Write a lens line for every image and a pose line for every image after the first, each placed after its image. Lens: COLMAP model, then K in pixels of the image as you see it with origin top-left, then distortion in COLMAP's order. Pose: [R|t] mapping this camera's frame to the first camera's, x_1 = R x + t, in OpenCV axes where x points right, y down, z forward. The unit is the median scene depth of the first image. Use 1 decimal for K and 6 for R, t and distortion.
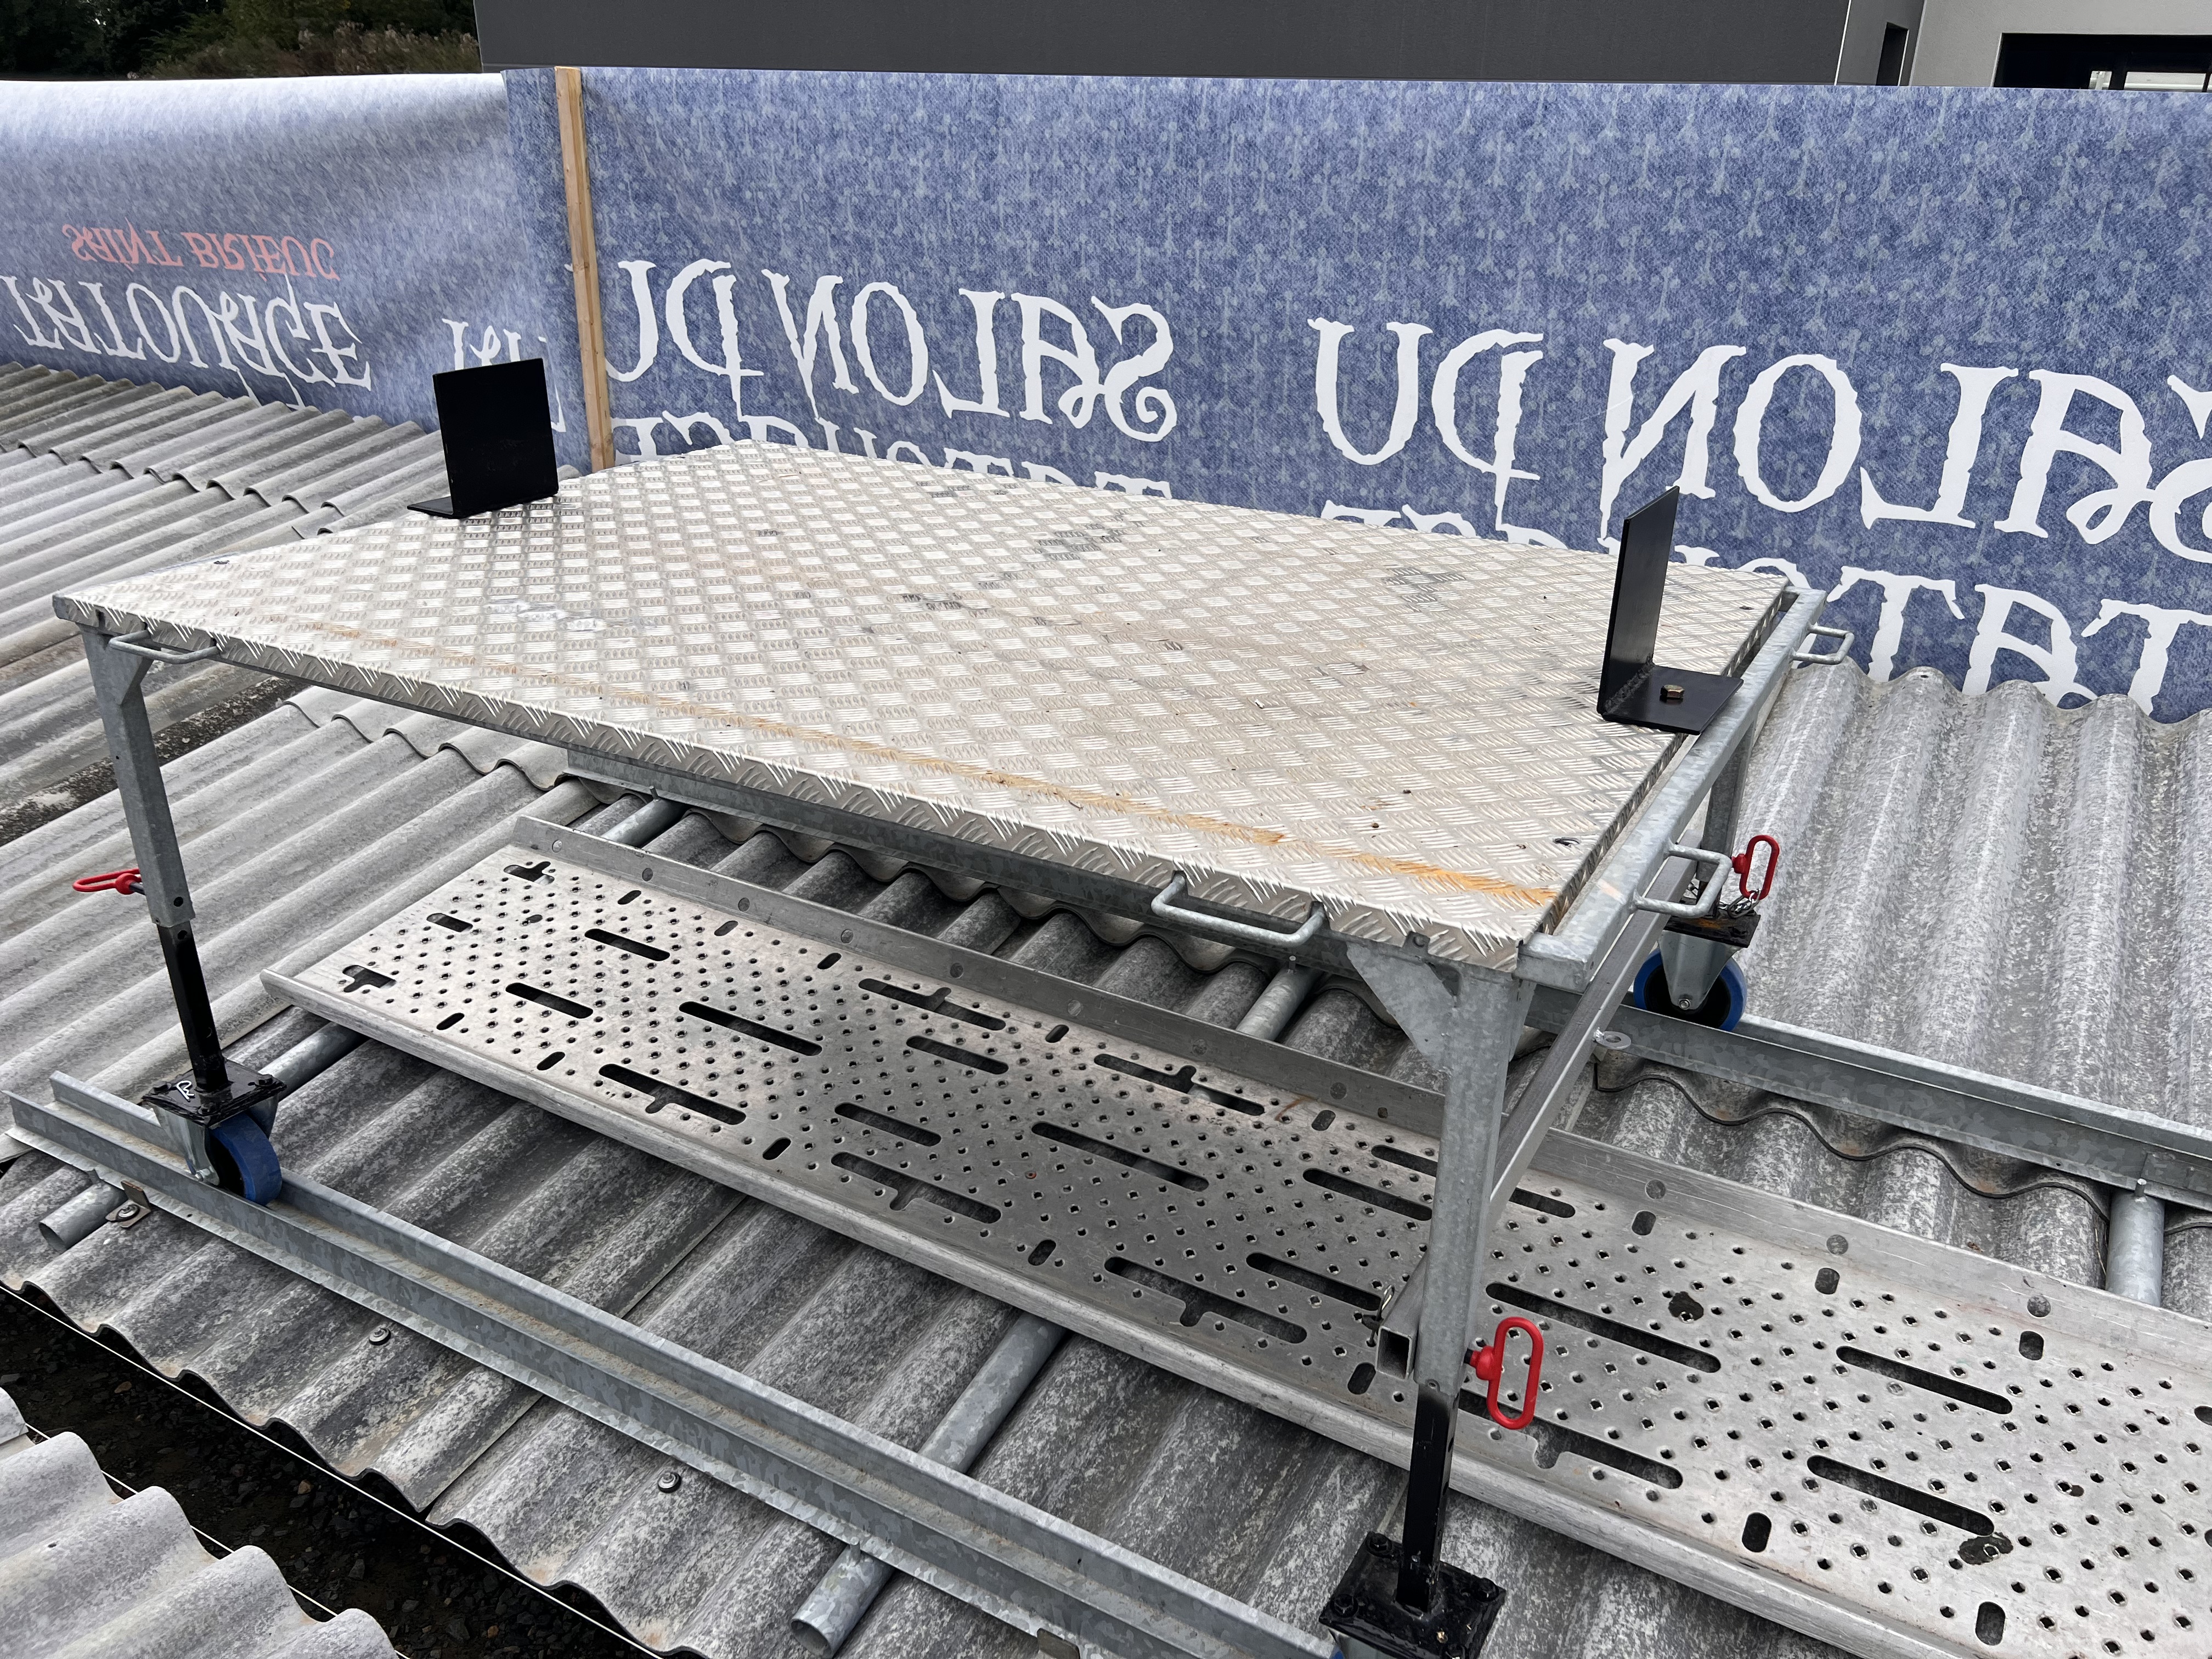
lens RADIAL K [[1645.2, 0, 1149.9], [0, 1645.2, 820.0], [0, 0, 1]] dist [0.010370, 0.002032]
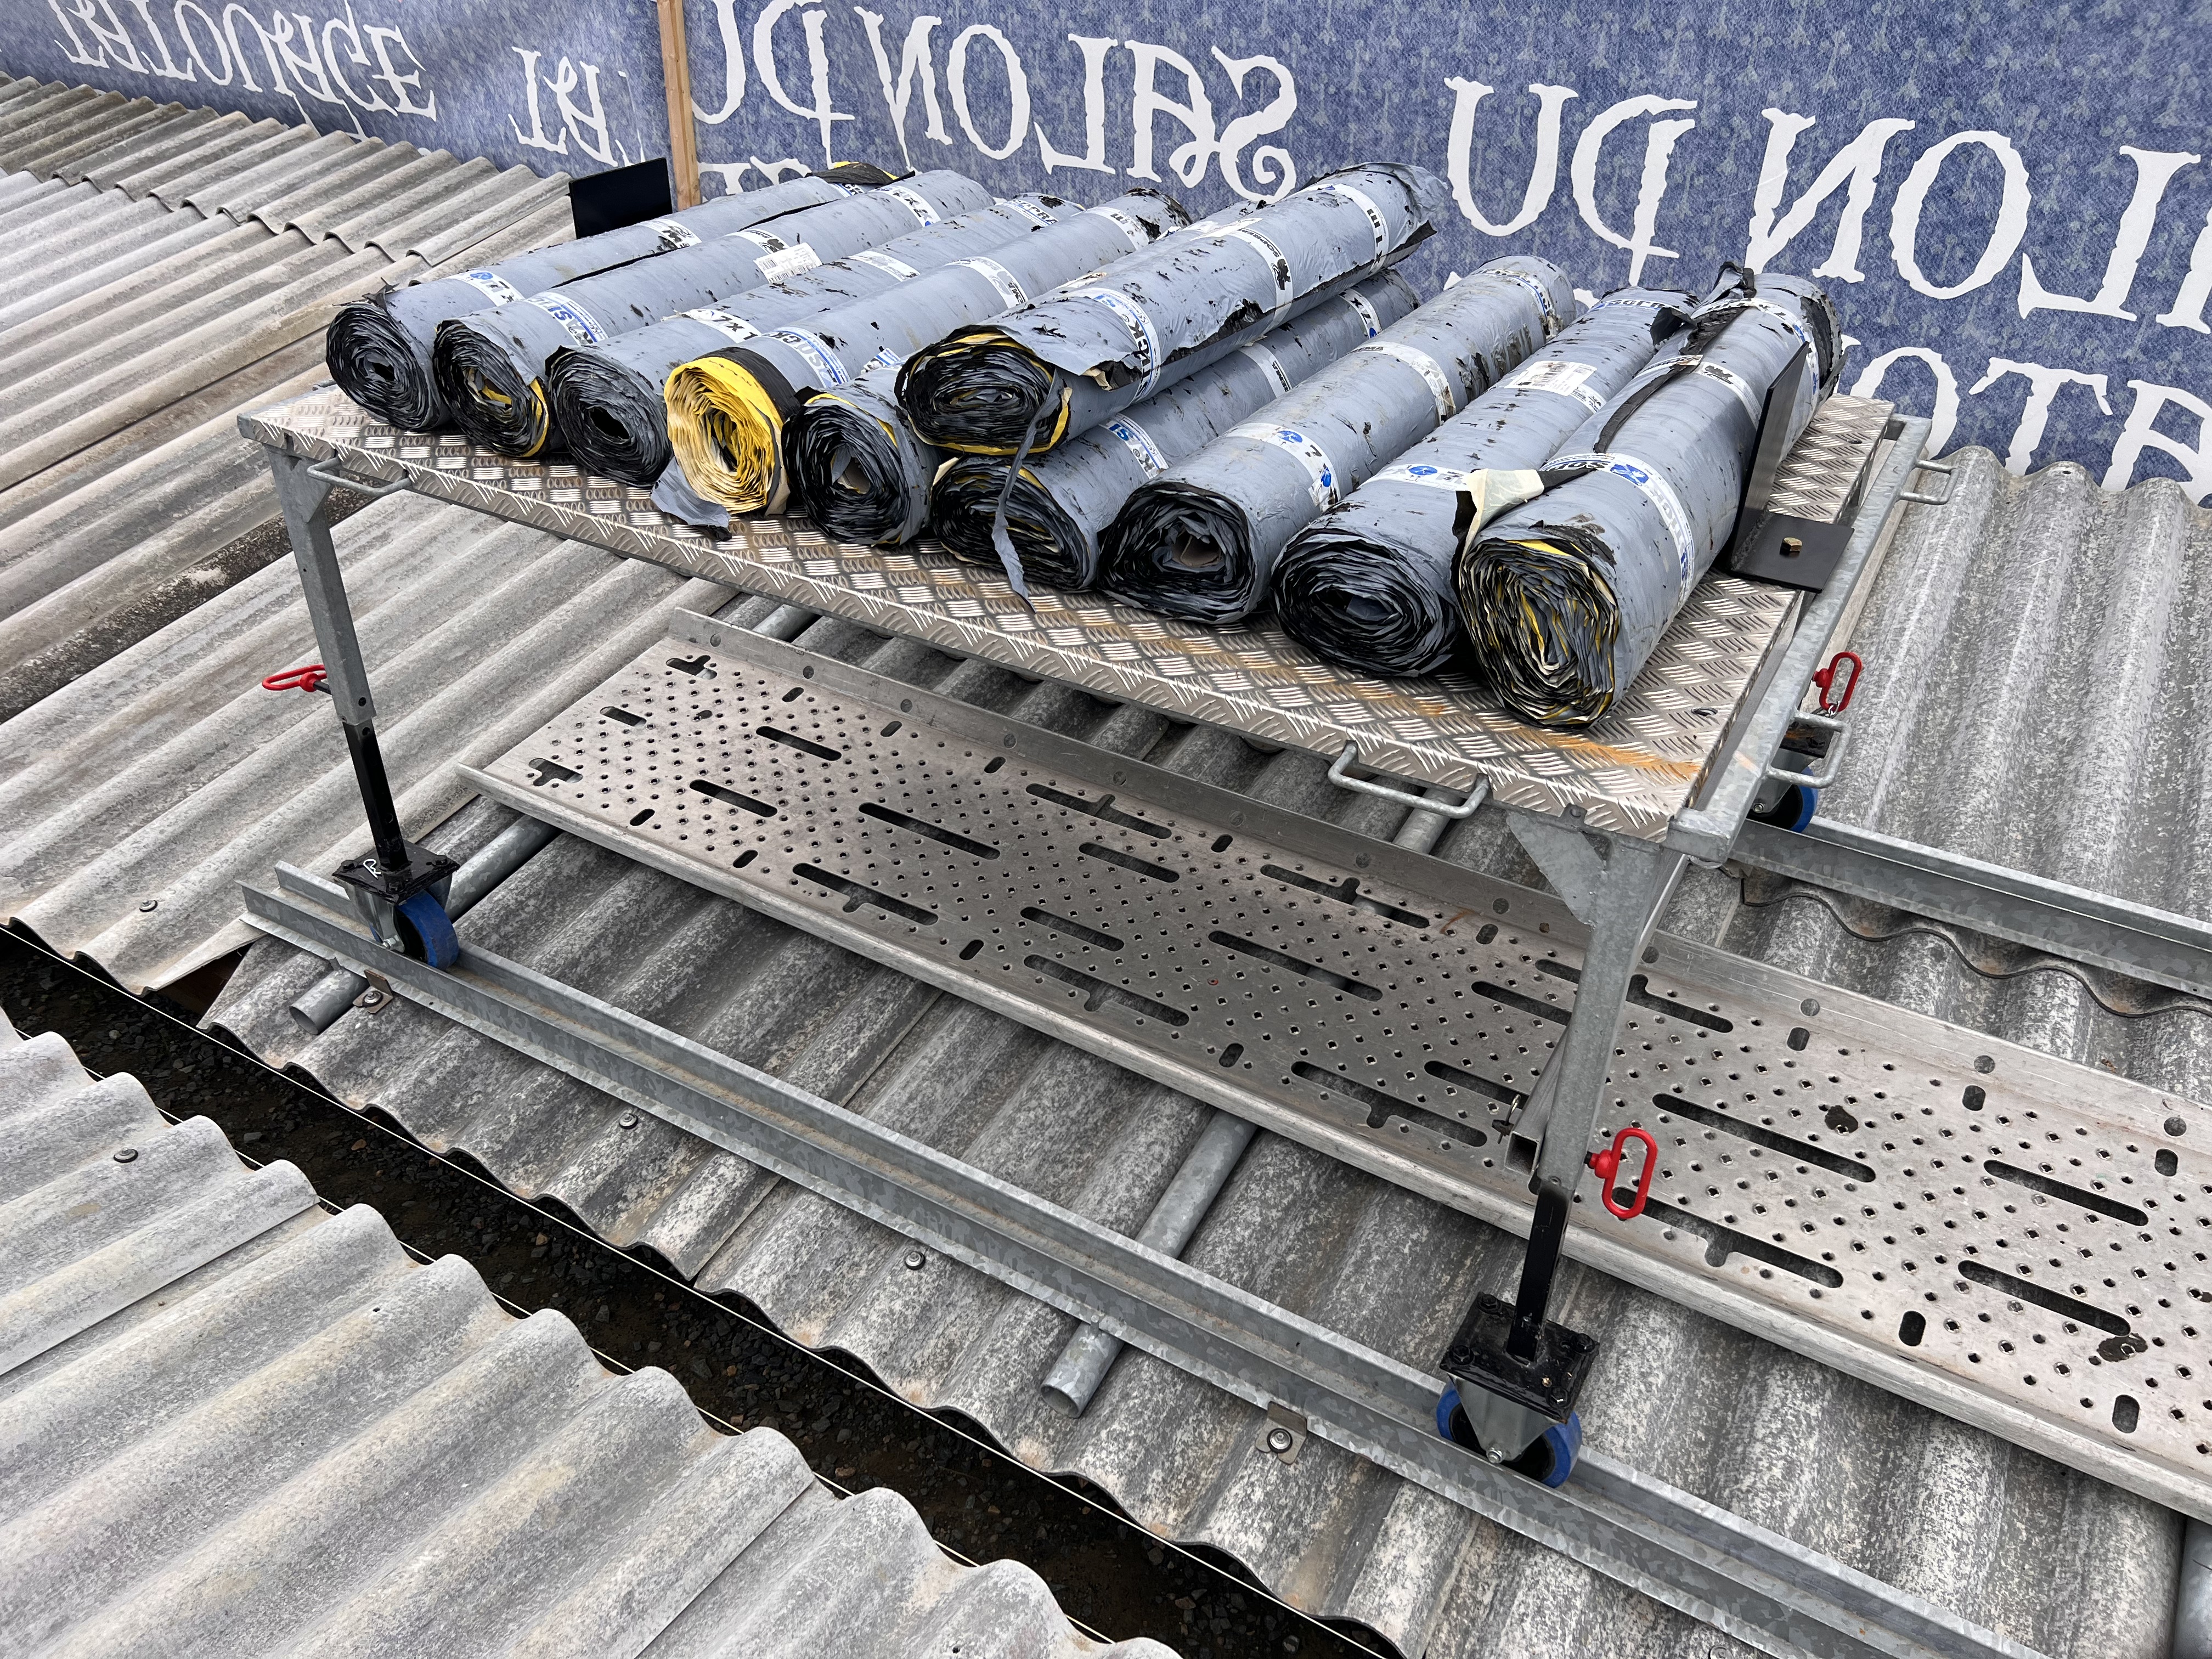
lens RADIAL K [[1641.8, 0, 1118.1], [0, 1641.8, 811.3], [0, 0, 1]] dist [0.039903, -0.044724]
pose [[0.999835, 0.013311, -0.012331, -0.084397], [-0.011025, 0.985414, 0.169820, -0.050342], [0.014412, -0.169656, 0.985398, -0.022711]]
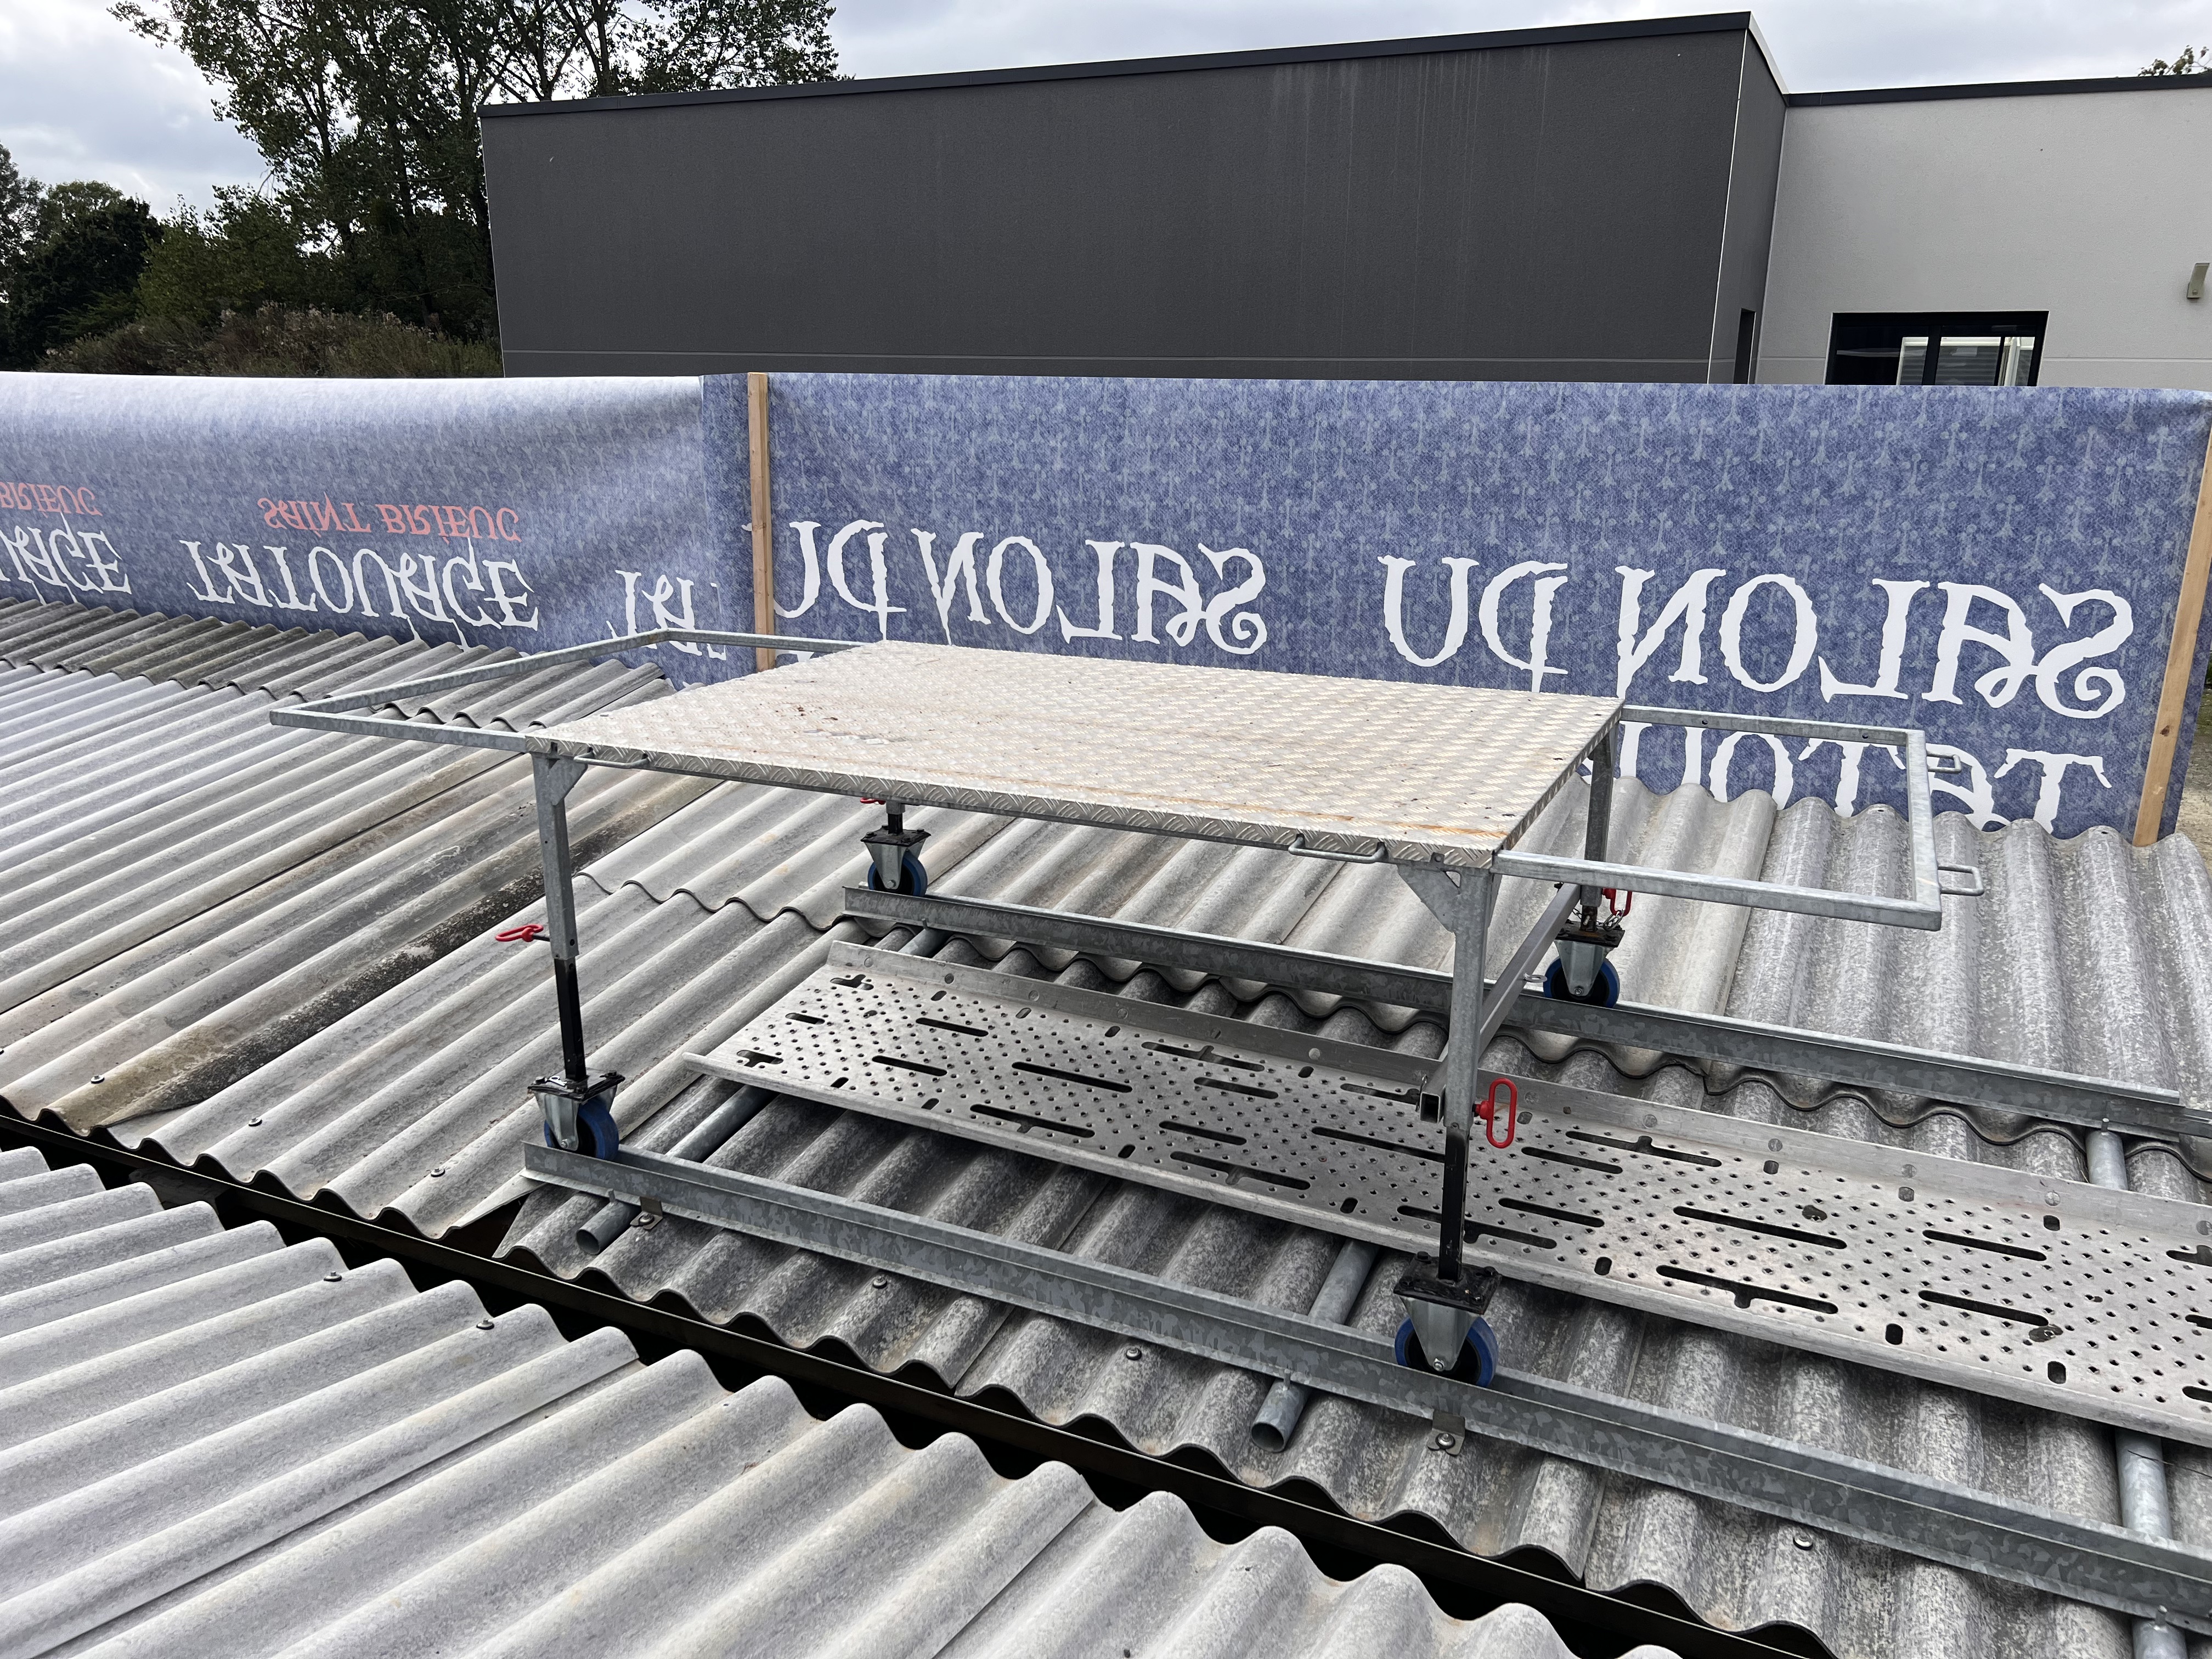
lens RADIAL K [[1664.3, 0, 1100.8], [0, 1664.3, 837.6], [0, 0, 1]] dist [0.045056, -0.057914]
pose [[0.997772, -0.027734, 0.060683, -0.229700], [0.035577, 0.990578, -0.132247, 0.087869], [-0.056443, 0.134111, 0.989358, -0.279178]]
